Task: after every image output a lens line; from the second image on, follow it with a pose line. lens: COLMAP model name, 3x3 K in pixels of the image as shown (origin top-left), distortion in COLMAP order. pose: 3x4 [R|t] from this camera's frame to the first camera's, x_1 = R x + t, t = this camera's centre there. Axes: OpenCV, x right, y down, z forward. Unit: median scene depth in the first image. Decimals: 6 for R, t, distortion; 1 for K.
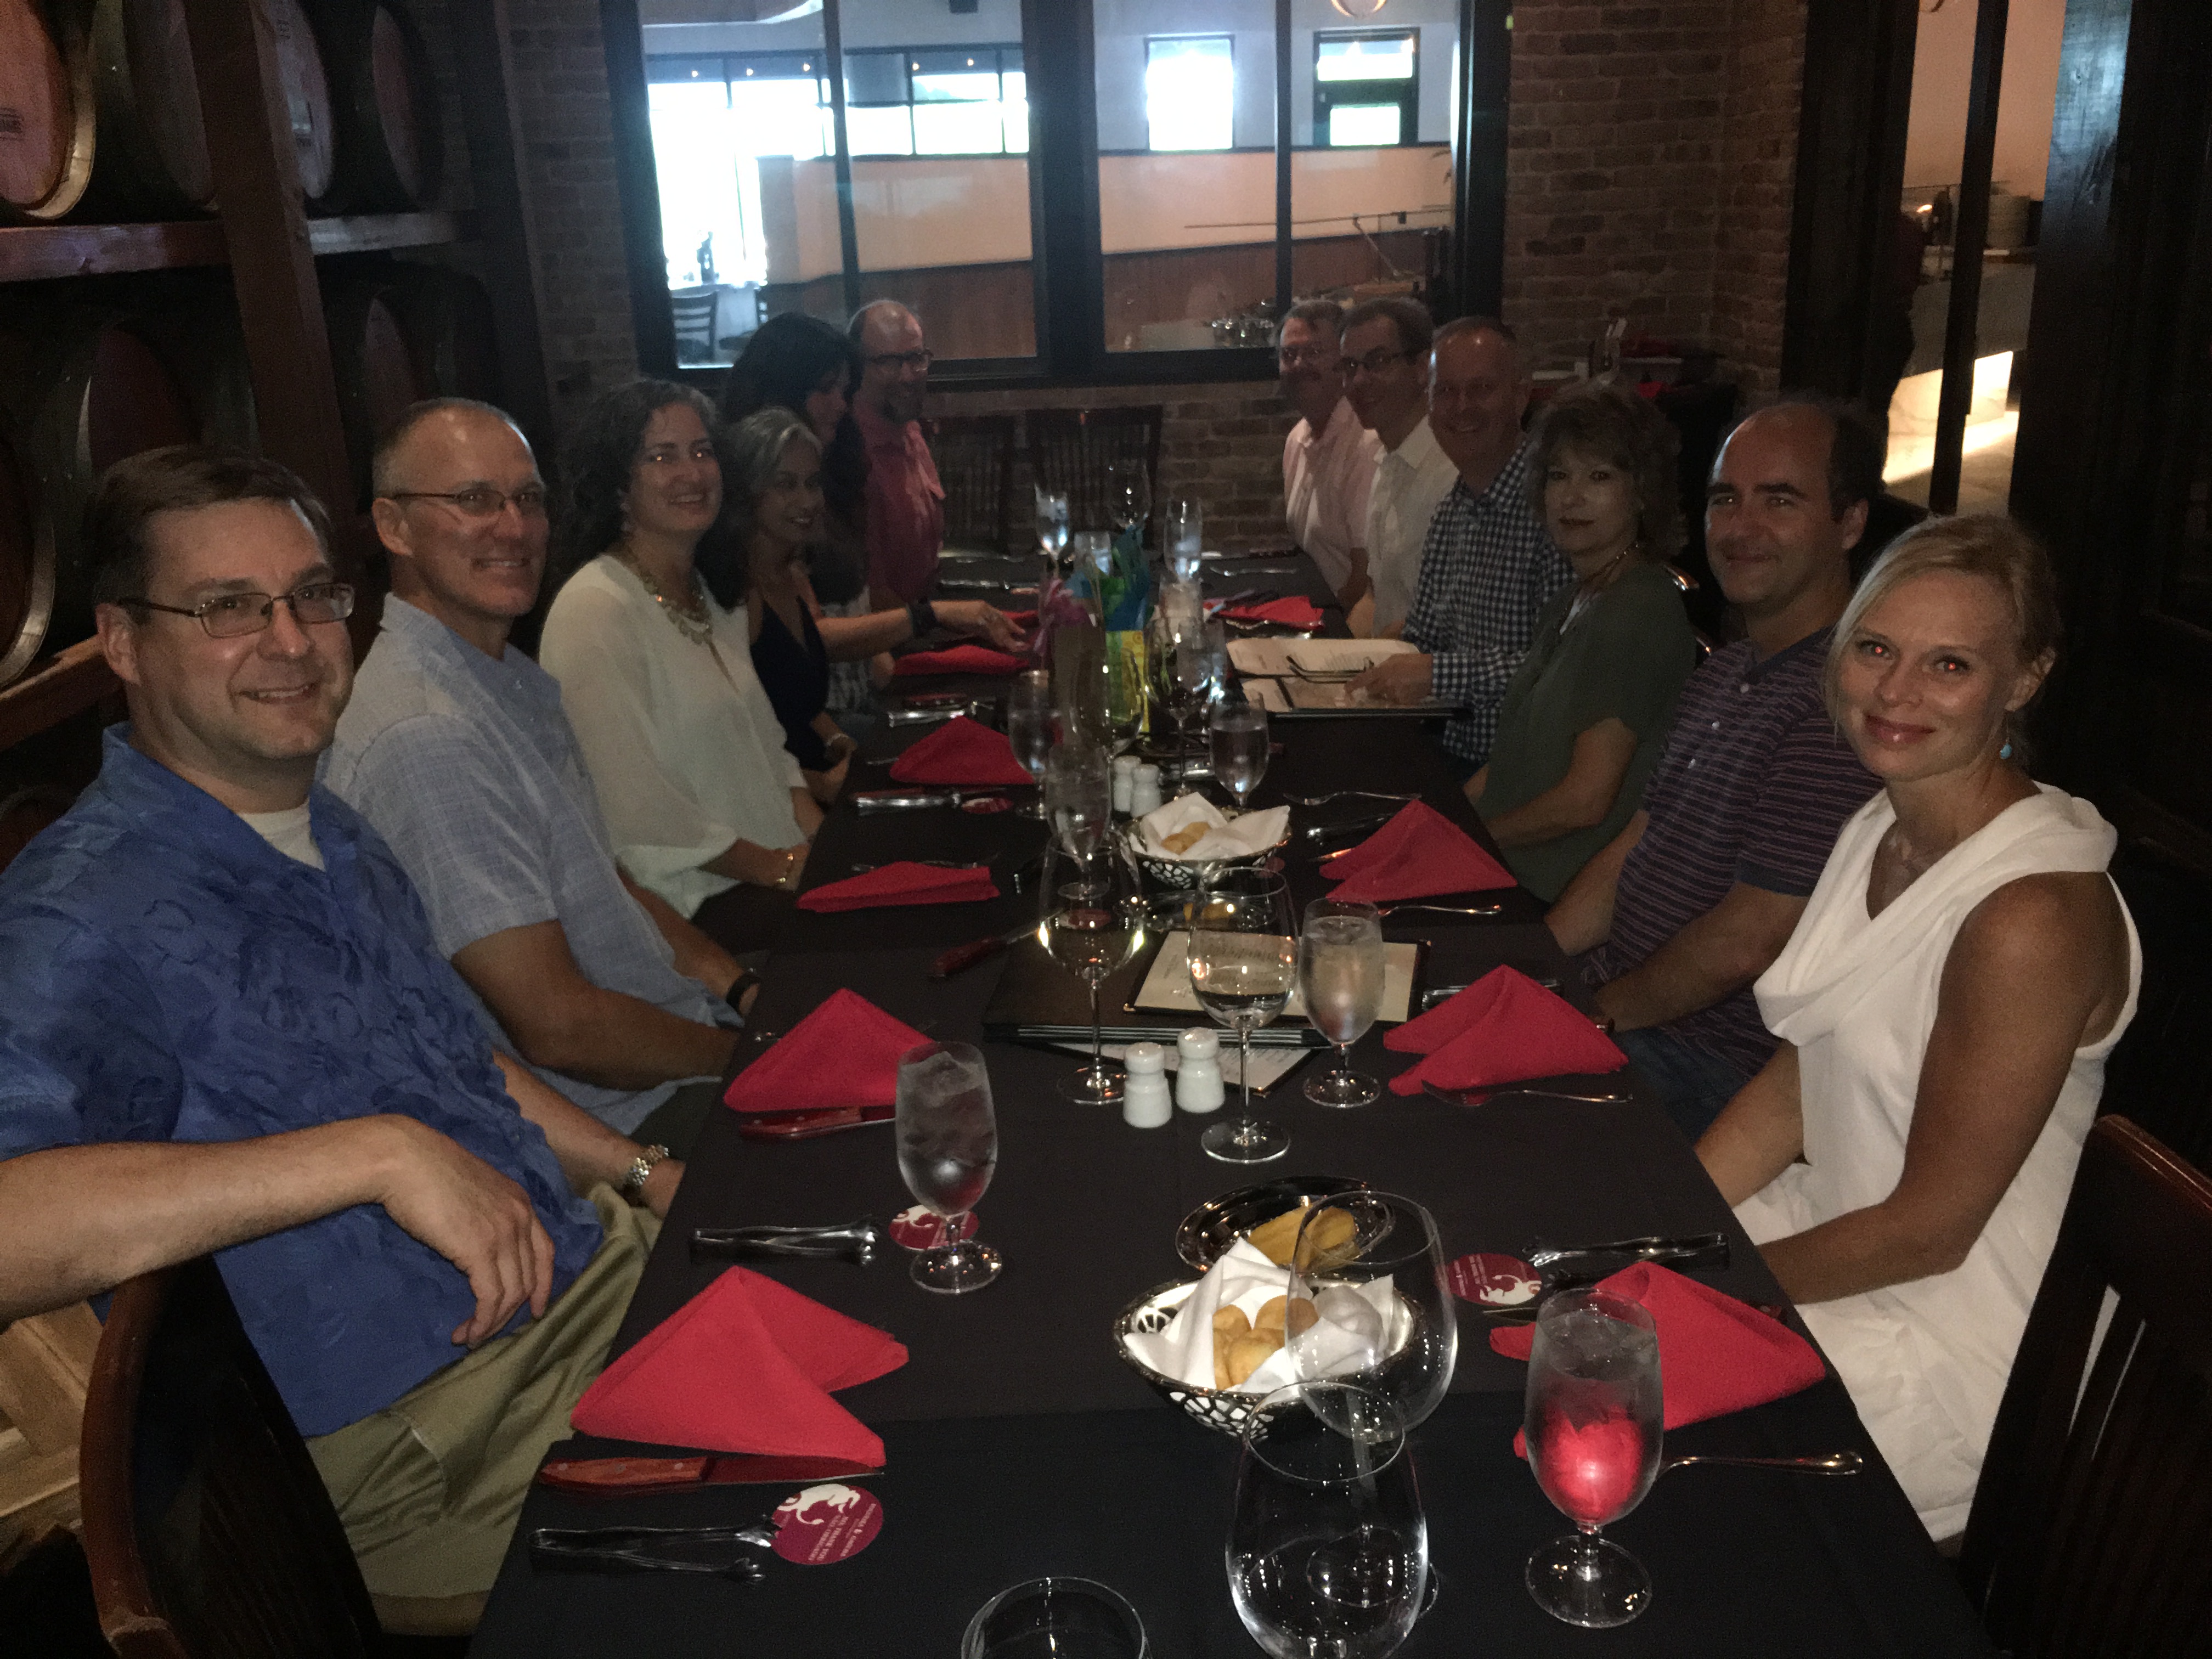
lens RADIAL K [[1876.6, 0, 1107.2], [0, 1876.6, 829.2], [0, 0, 1]] dist [0.030609, -0.067023]
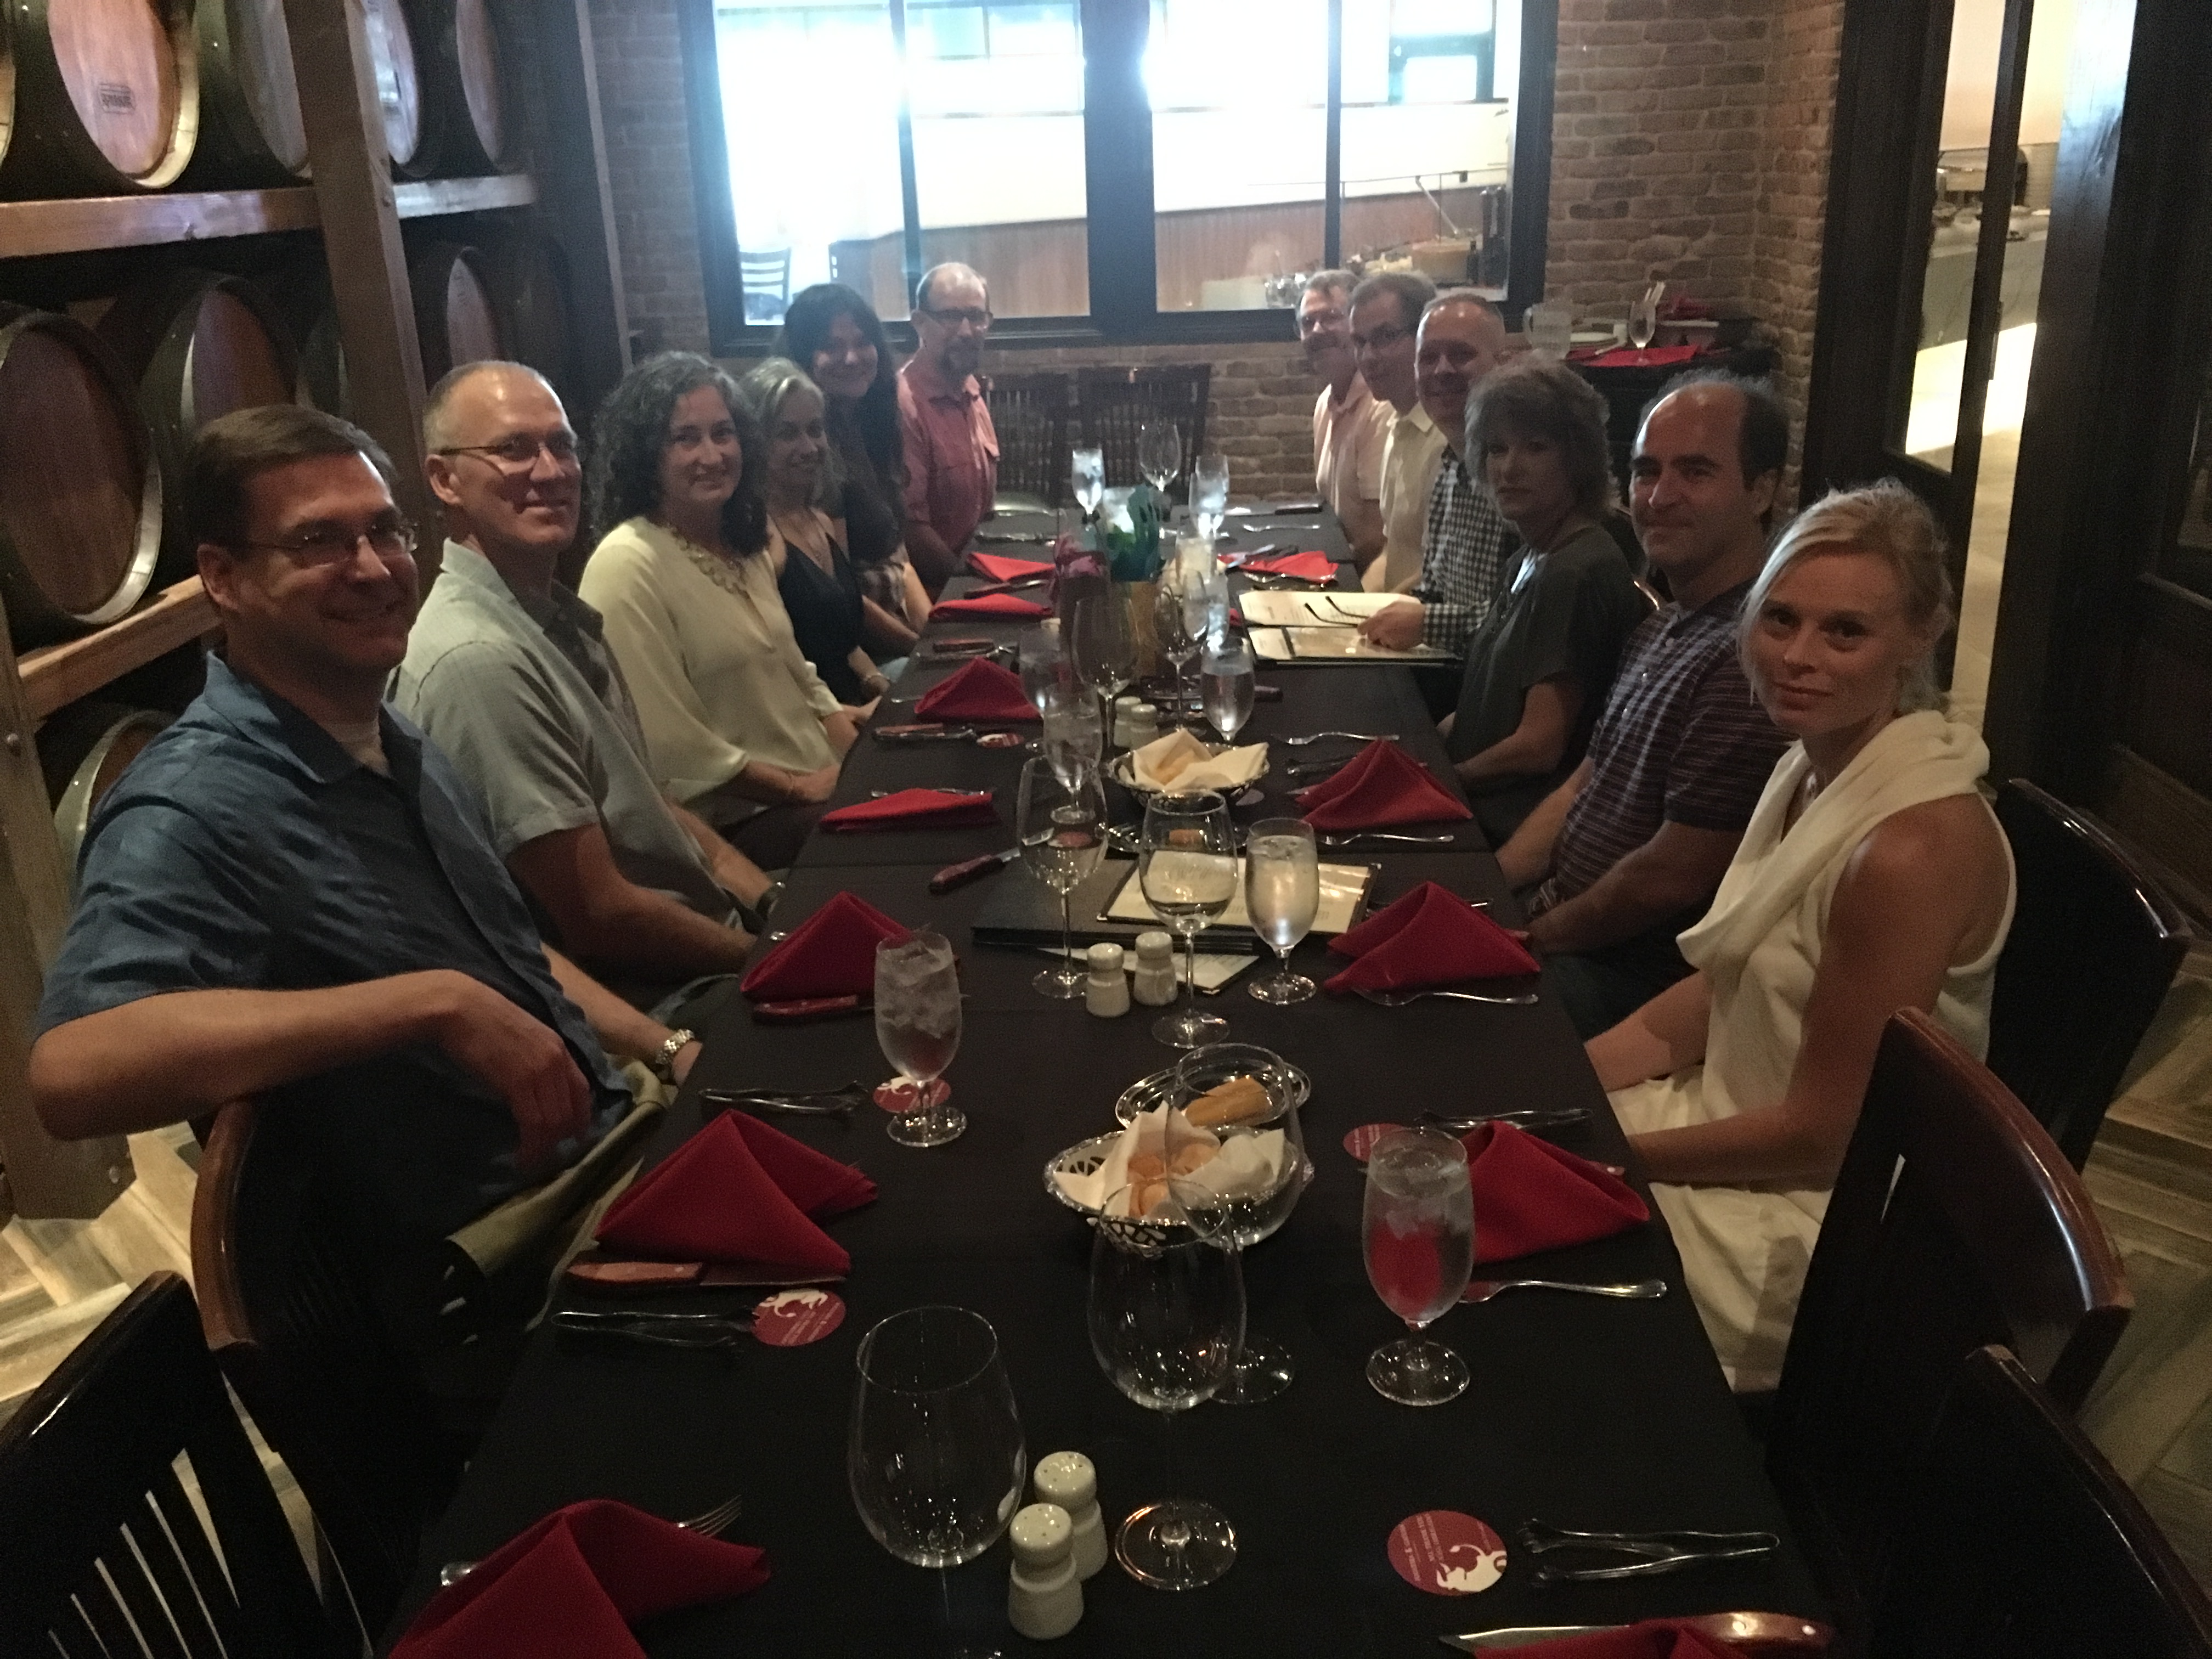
lens RADIAL K [[1876.6, 0, 1107.2], [0, 1876.6, 833.2], [0, 0, 1]] dist [0.030609, -0.067023]
pose [[0.999033, 0.017649, -0.040277, 0.028134], [-0.016575, 0.999502, 0.026847, 0.007167], [0.040731, -0.026153, 0.998828, -0.057542]]
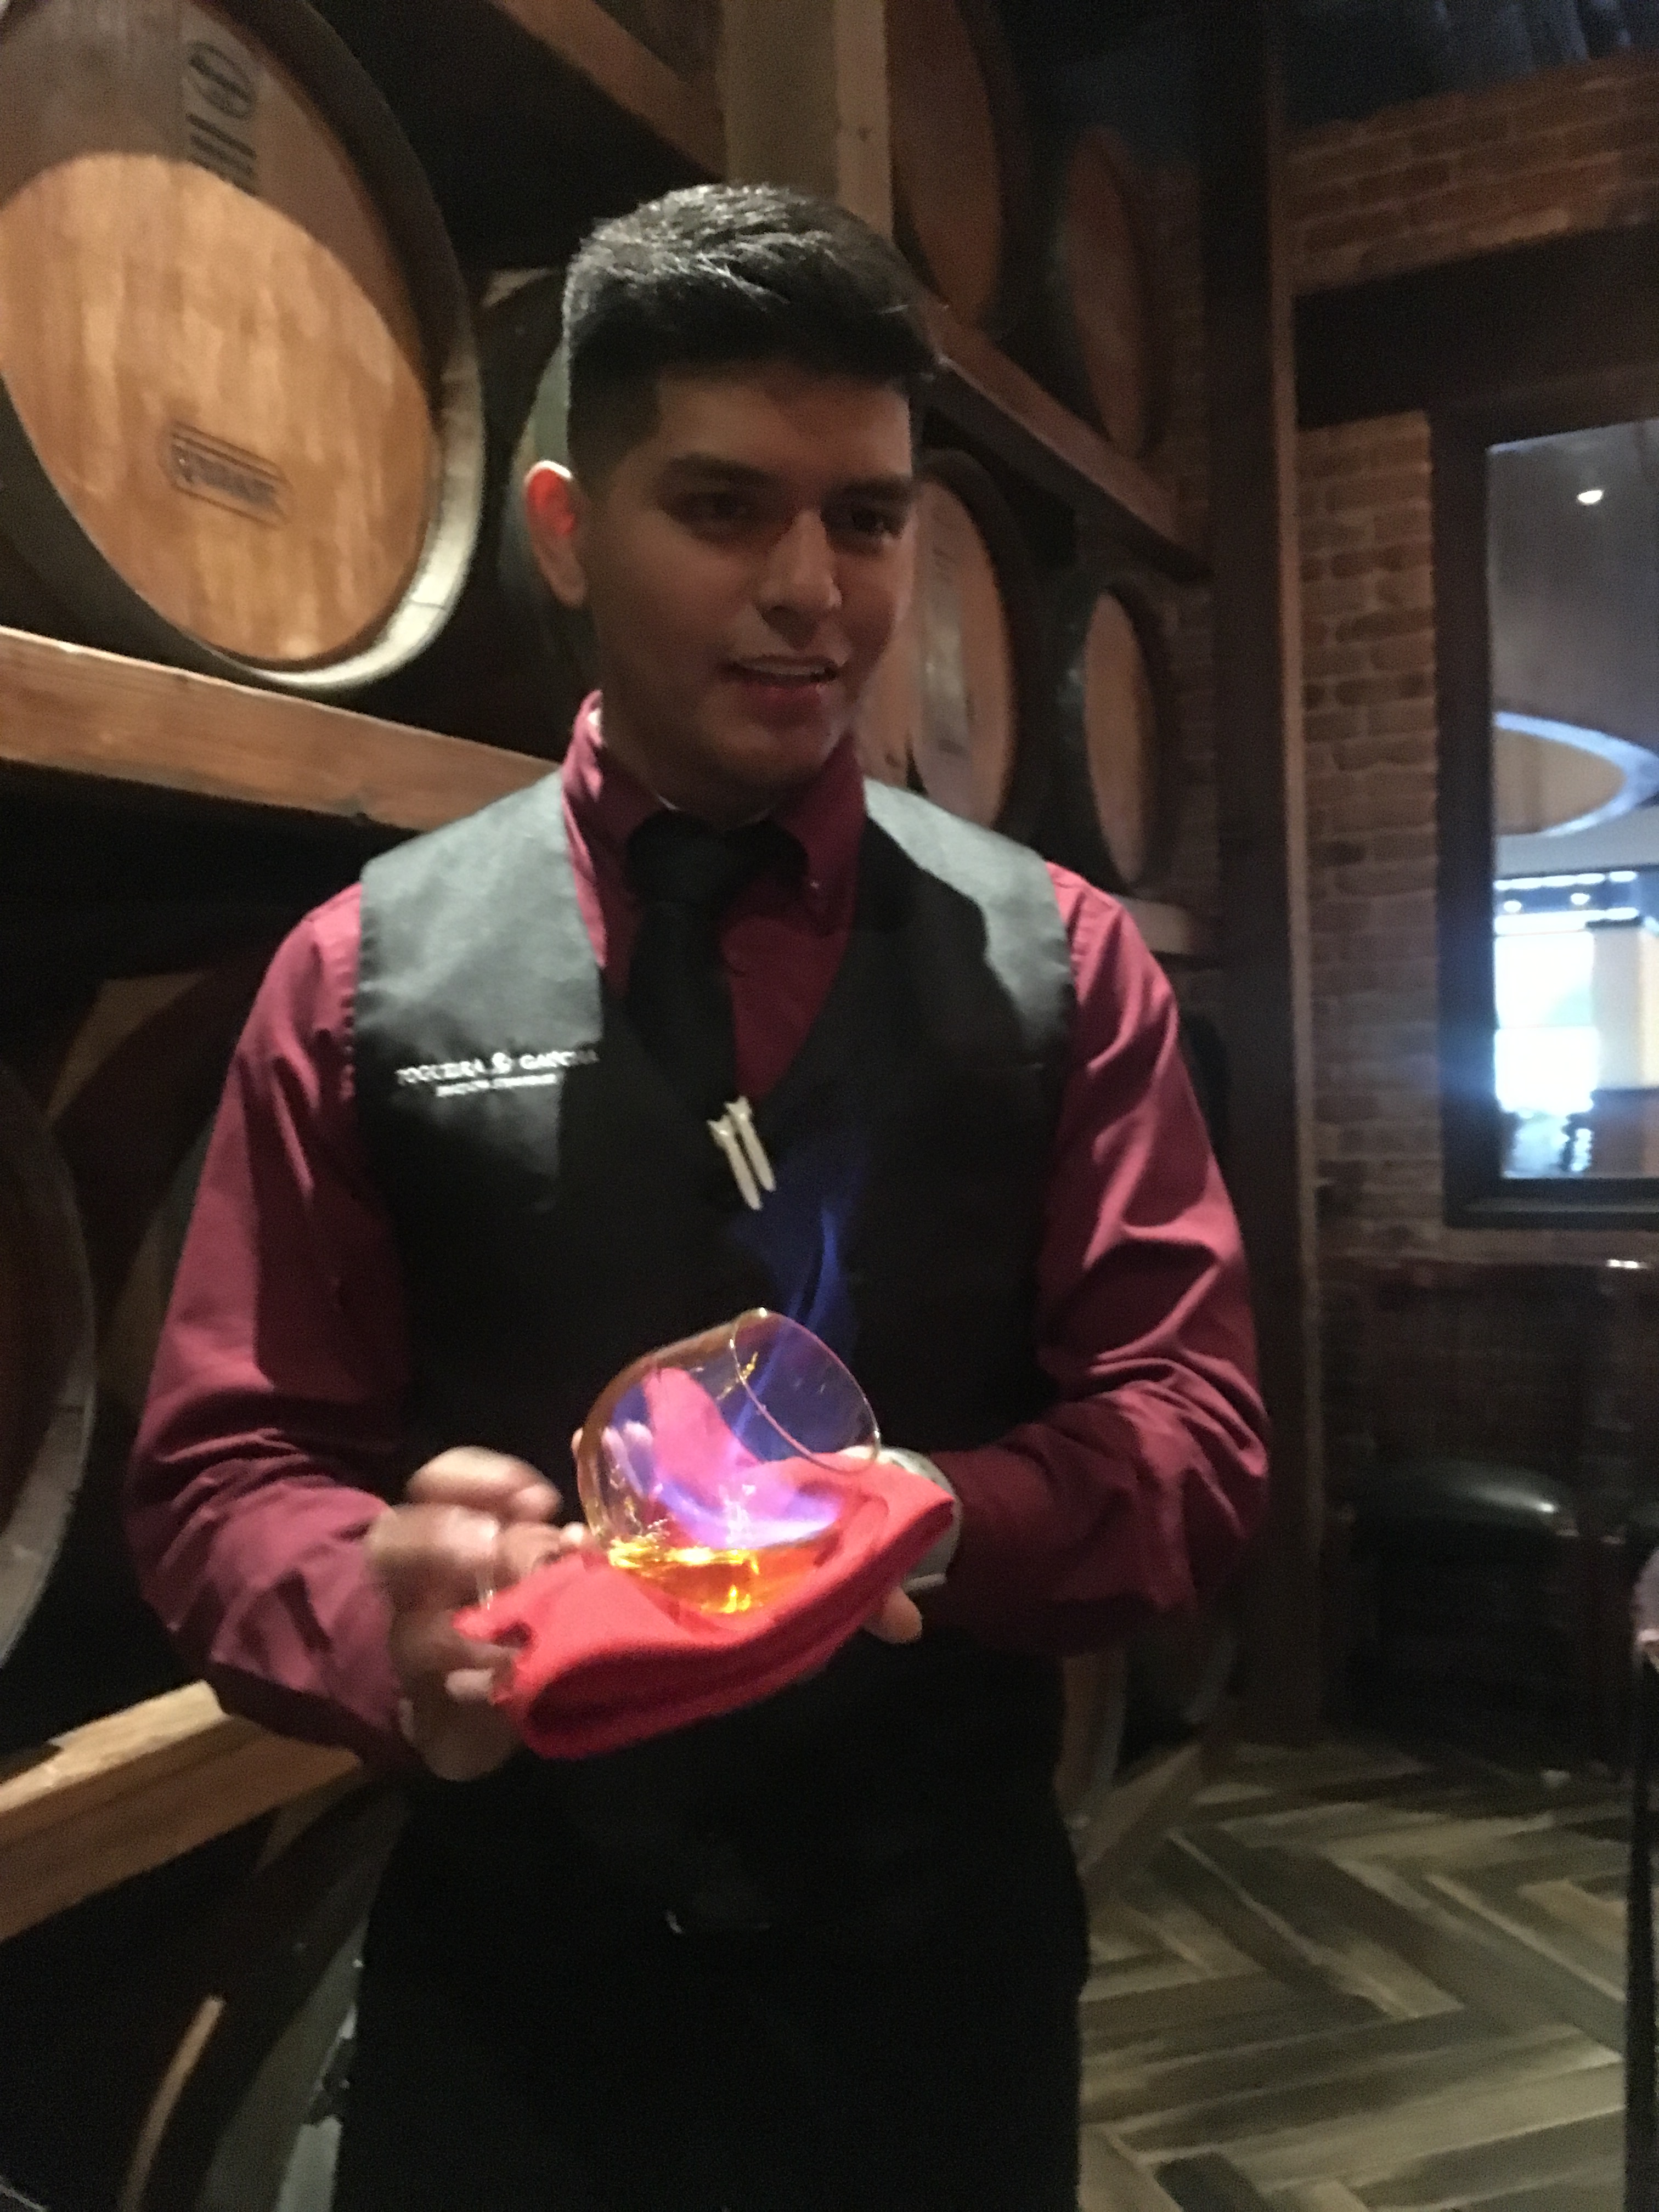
lens RADIAL K [[1876.6, 0, 823.2], [0, 1876.6, 1102.9], [0, 0, 1]] dist [0.030609, -0.067023]
pose [[0.873310, 0.018249, -0.486822, -0.174632], [-0.160176, 0.954495, -0.251559, -0.104101], [0.460079, 0.297667, 0.836494, 0.513760]]
